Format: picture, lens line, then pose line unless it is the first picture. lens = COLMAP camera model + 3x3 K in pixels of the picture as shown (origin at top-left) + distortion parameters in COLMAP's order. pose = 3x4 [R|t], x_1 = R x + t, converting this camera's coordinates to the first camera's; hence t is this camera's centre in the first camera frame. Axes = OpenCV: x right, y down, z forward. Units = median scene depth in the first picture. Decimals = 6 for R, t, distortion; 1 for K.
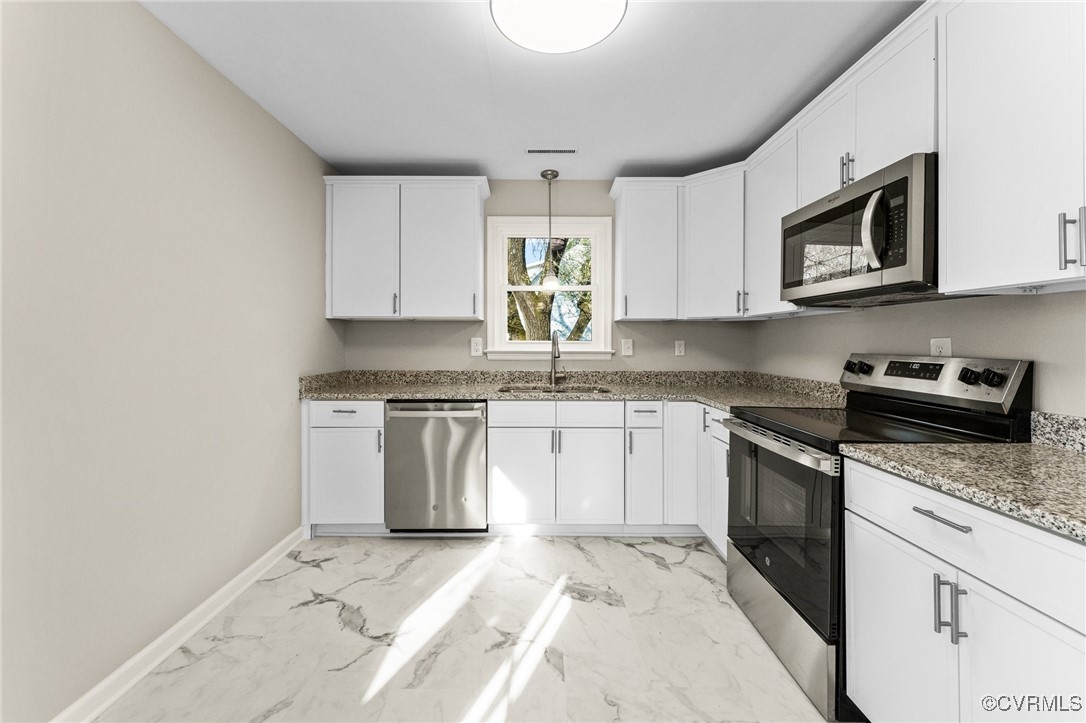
lens RADIAL K [[439.5, 0, 540.0], [0, 439.5, 339.0], [0, 0, 1]] dist [0.004035, -0.000401]
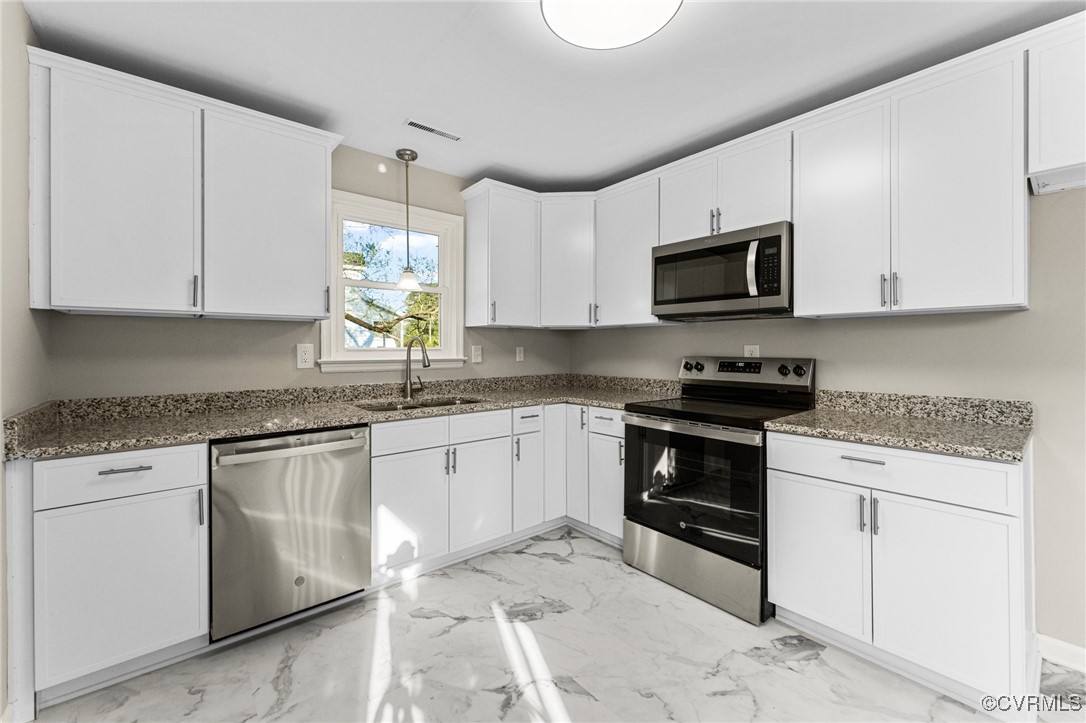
lens RADIAL K [[439.5, 0, 534.3], [0, 439.5, 347.5], [0, 0, 1]] dist [0.004035, -0.000401]
pose [[0.775327, -0.003249, 0.631552, -0.408165], [-0.000454, 0.999984, 0.005701, -0.001590], [-0.631560, -0.004706, 0.775313, 0.212229]]
